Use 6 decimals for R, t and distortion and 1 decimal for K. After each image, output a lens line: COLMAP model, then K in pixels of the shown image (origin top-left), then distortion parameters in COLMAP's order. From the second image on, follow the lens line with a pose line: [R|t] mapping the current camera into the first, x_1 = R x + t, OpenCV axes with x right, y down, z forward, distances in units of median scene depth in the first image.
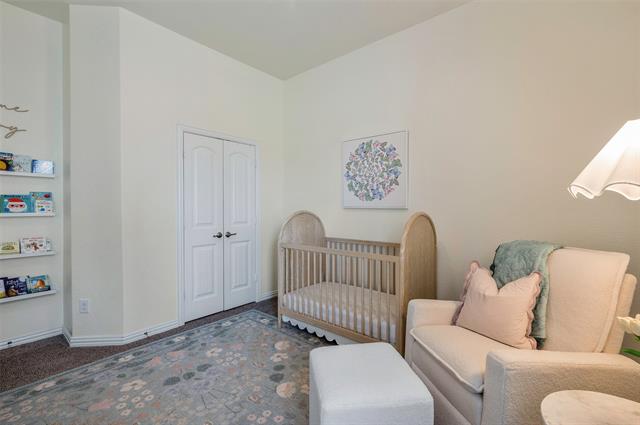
lens RADIAL K [[277.2, 0, 314.4], [0, 277.2, 208.9], [0, 0, 1]] dist [0.000755, 0.000082]
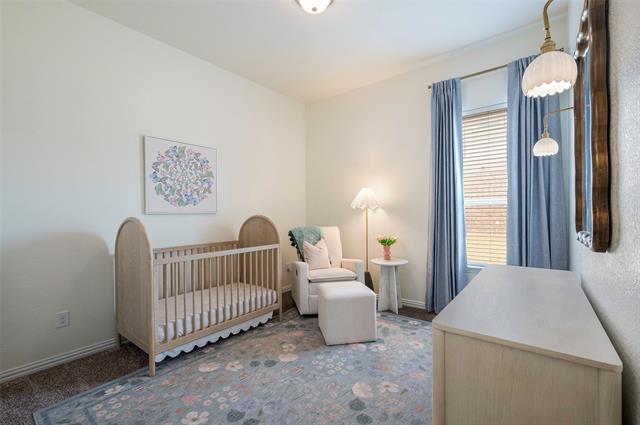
lens RADIAL K [[277.2, 0, 314.7], [0, 277.2, 210.7], [0, 0, 1]] dist [0.000755, 0.000082]
pose [[-0.002398, -0.002006, 0.999995, -0.842650], [0.011488, 0.999932, 0.002034, -0.008857], [-0.999931, 0.011493, -0.002374, 0.543916]]
